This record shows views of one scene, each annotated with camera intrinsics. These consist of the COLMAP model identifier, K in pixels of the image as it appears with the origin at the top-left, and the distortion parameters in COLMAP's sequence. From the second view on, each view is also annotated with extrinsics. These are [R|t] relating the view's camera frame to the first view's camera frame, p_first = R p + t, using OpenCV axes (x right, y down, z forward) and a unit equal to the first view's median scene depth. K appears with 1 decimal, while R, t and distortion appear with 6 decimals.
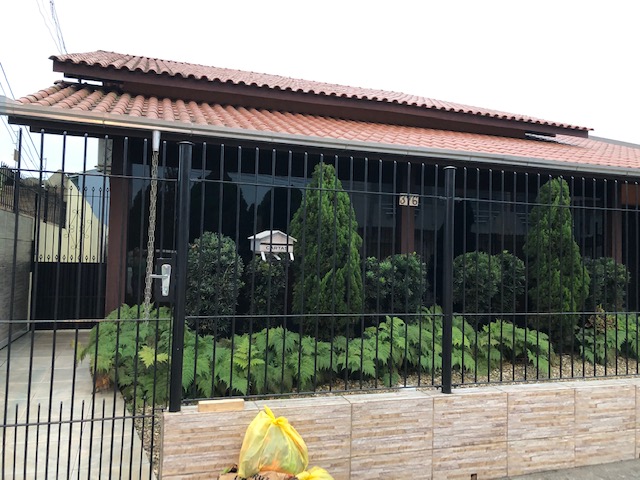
lens RADIAL K [[514.1, 0, 321.5], [0, 514.1, 227.6], [0, 0, 1]] dist [0.042412, -0.062404]
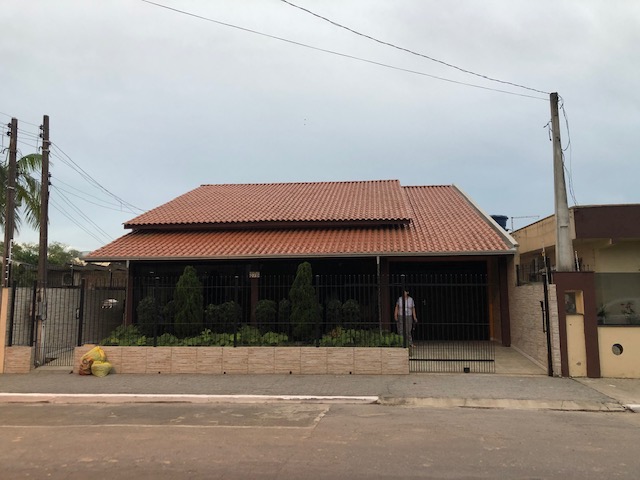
lens RADIAL K [[514.1, 0, 321.5], [0, 514.1, 227.6], [0, 0, 1]] dist [0.042412, -0.062404]
pose [[0.904420, -0.090621, -0.416909, 1.521839], [0.050799, 0.993104, -0.105663, -0.014611], [0.423609, 0.074386, 0.902786, -0.895436]]
